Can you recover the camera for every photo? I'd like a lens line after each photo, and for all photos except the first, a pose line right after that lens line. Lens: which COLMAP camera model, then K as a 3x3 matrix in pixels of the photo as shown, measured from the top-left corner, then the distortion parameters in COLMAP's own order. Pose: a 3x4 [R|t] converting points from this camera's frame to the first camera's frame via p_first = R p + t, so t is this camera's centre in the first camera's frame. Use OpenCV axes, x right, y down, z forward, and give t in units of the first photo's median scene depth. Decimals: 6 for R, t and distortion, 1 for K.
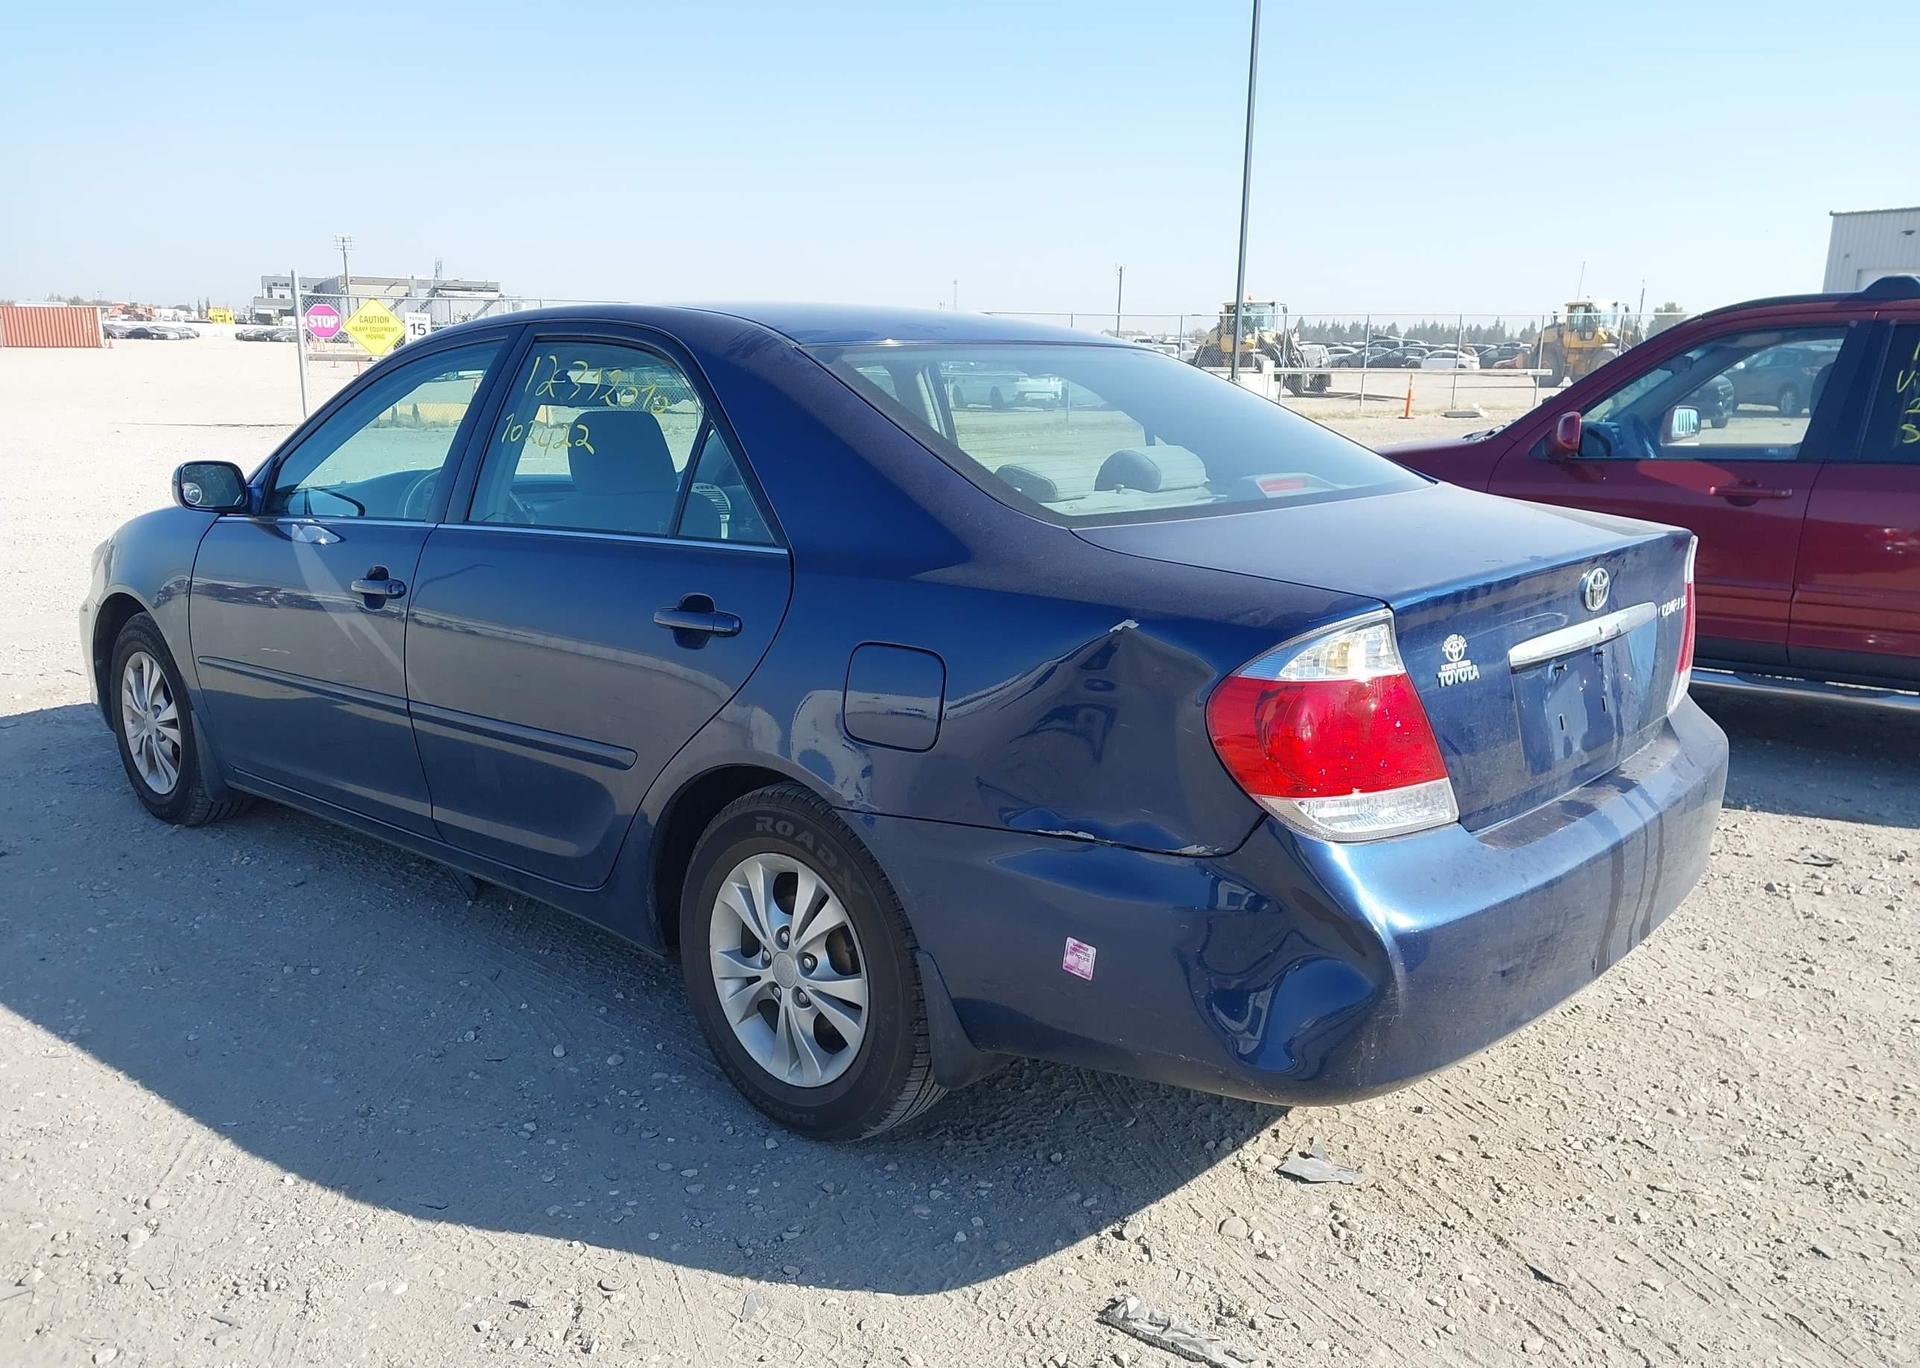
lens RADIAL K [[1524.4, 0, 962.9], [0, 1524.4, 683.7], [0, 0, 1]] dist [0.001910, -0.000358]
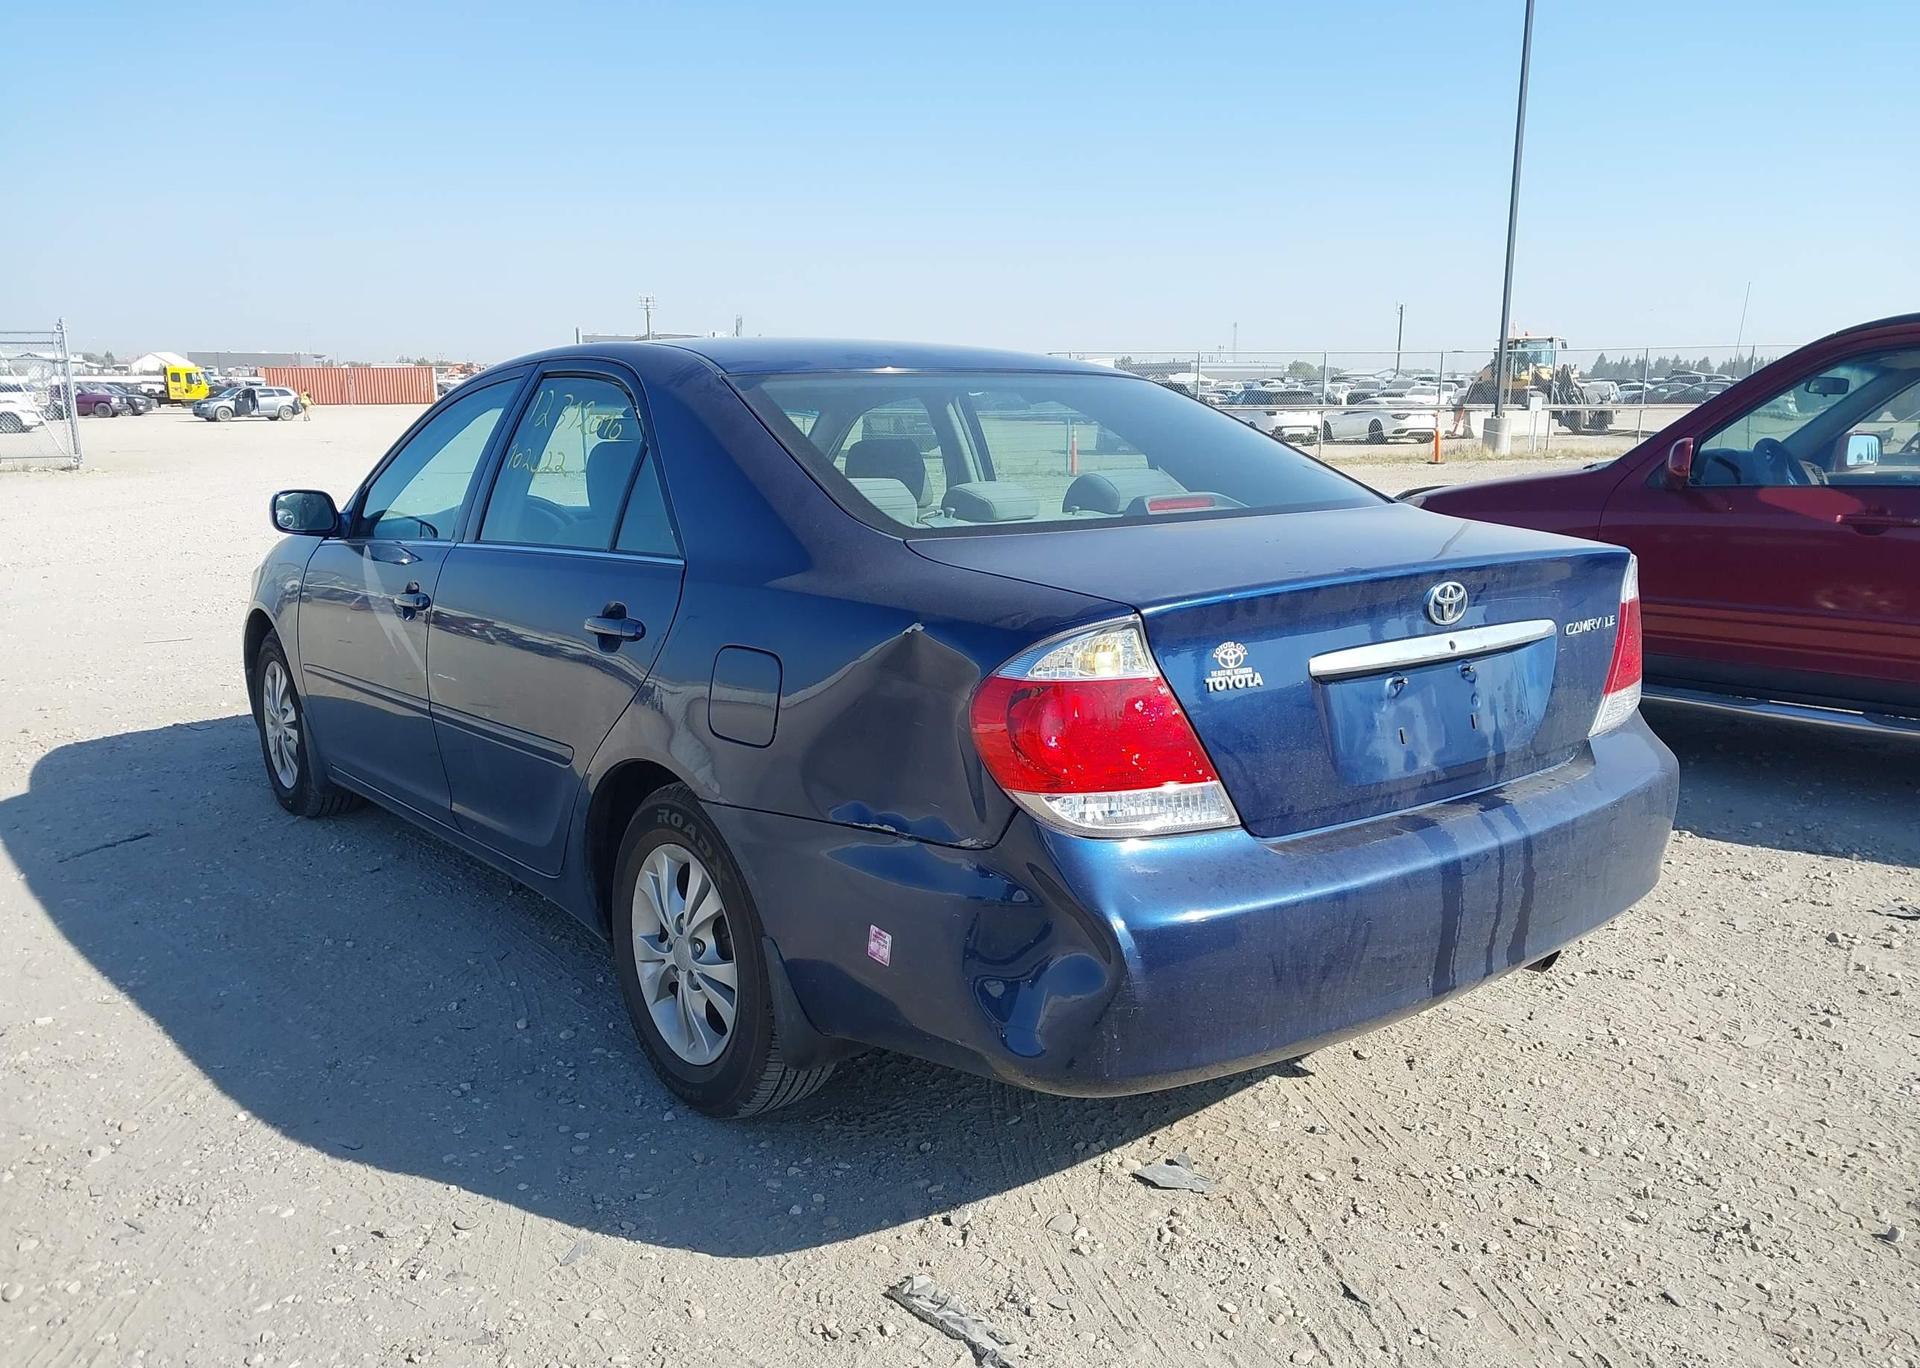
lens RADIAL K [[1524.4, 0, 1004.3], [0, 1524.4, 678.9], [0, 0, 1]] dist [0.001910, -0.000358]
pose [[0.984221, 0.016194, -0.176199, 0.288908], [-0.021931, 0.999289, -0.030664, 0.022485], [0.175577, 0.034045, 0.983877, -0.021928]]
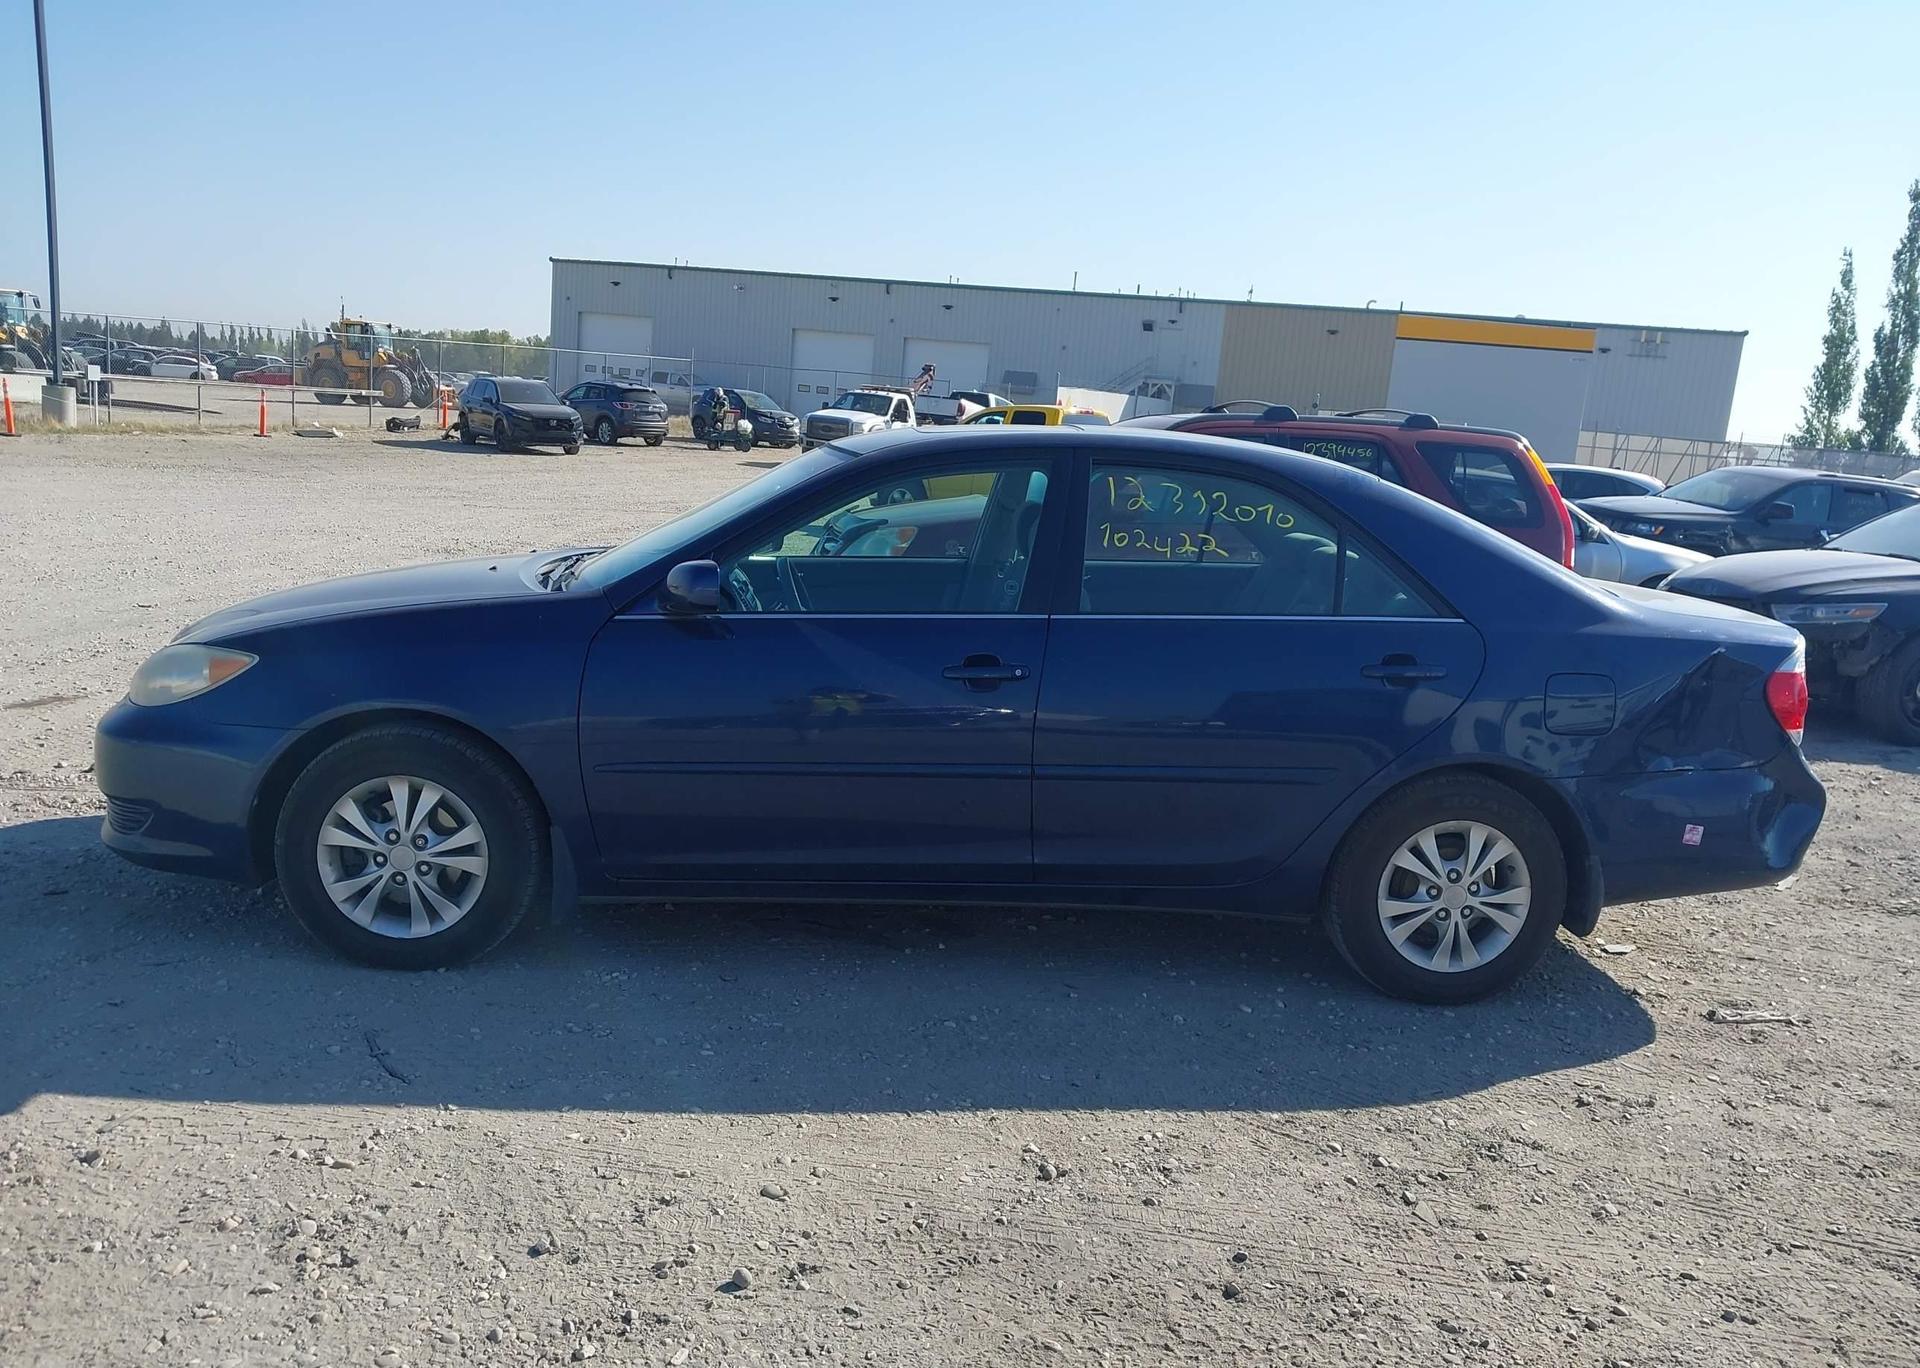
lens RADIAL K [[1524.4, 0, 965.0], [0, 1524.4, 690.5], [0, 0, 1]] dist [0.001910, -0.000358]
pose [[0.703708, -0.086685, 0.705181, -1.502626], [0.089797, 0.995421, 0.032753, -0.109953], [-0.704792, 0.040275, 0.708270, 0.253050]]
